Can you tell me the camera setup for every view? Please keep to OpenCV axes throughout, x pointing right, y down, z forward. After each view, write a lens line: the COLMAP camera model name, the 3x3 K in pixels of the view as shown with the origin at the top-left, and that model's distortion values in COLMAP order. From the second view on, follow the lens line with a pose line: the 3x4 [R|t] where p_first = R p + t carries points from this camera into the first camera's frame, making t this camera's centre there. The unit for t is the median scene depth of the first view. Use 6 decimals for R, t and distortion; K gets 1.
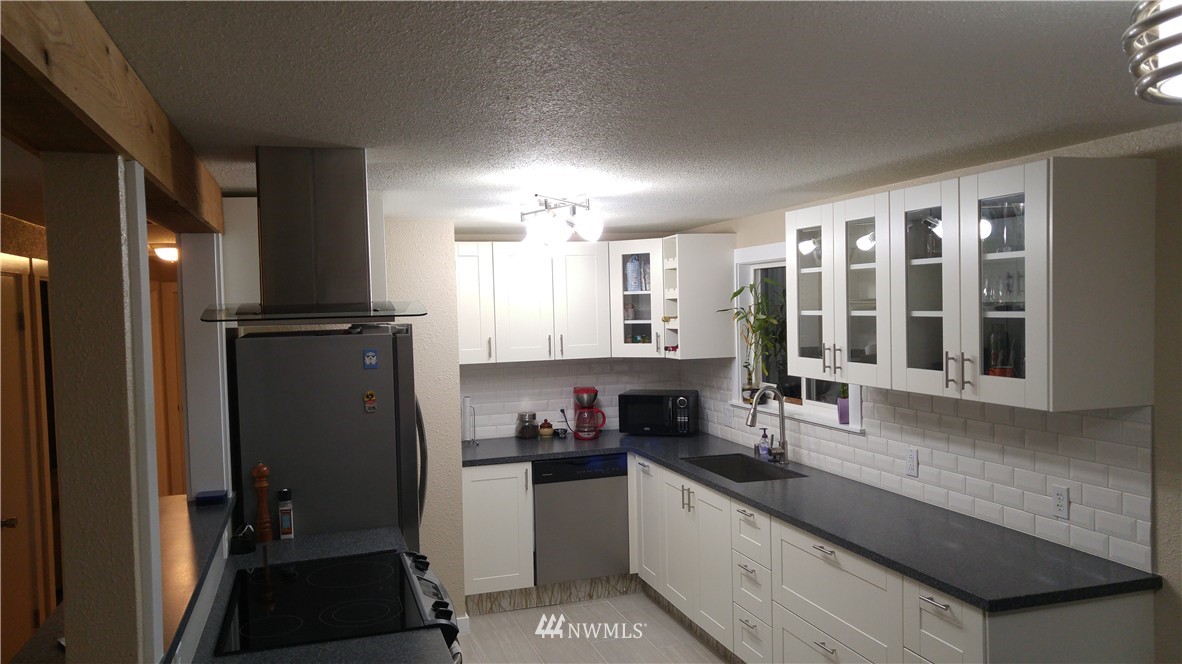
lens RADIAL K [[881.1, 0, 578.6], [0, 881.1, 318.0], [0, 0, 1]] dist [0.069954, -0.122207]
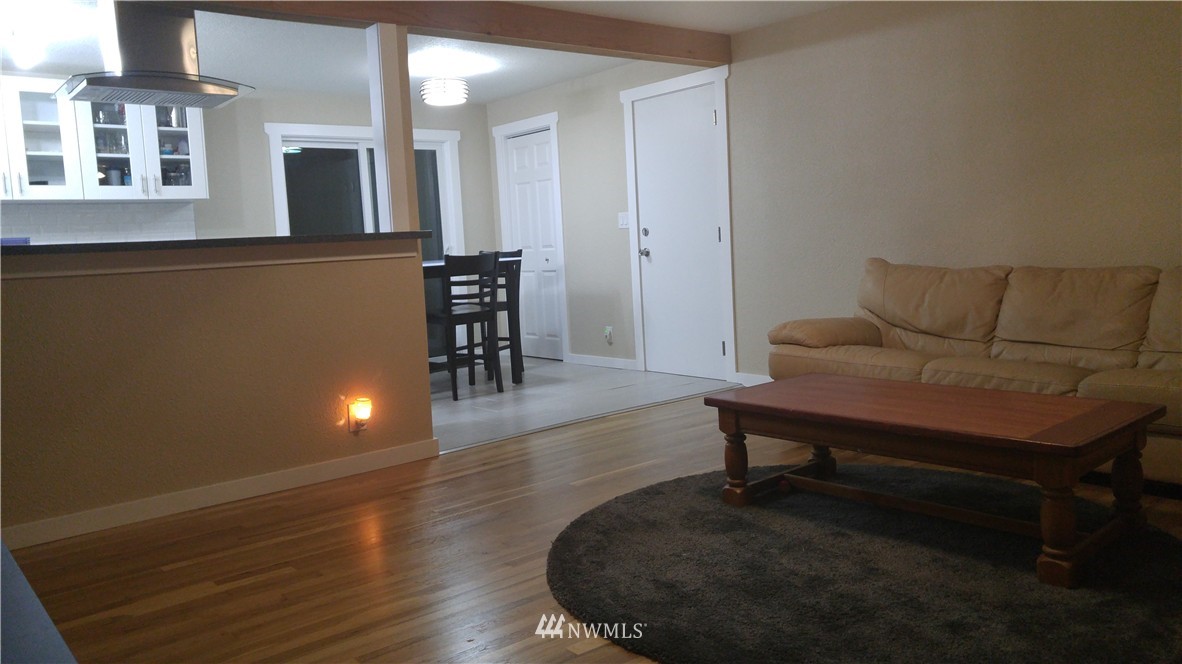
lens RADIAL K [[881.1, 0, 578.6], [0, 881.1, 318.0], [0, 0, 1]] dist [0.069954, -0.122207]
pose [[-0.370198, -0.032710, 0.928377, -1.624277], [0.076639, 0.994898, 0.065615, 0.273082], [-0.925786, 0.095441, -0.365802, 0.791627]]
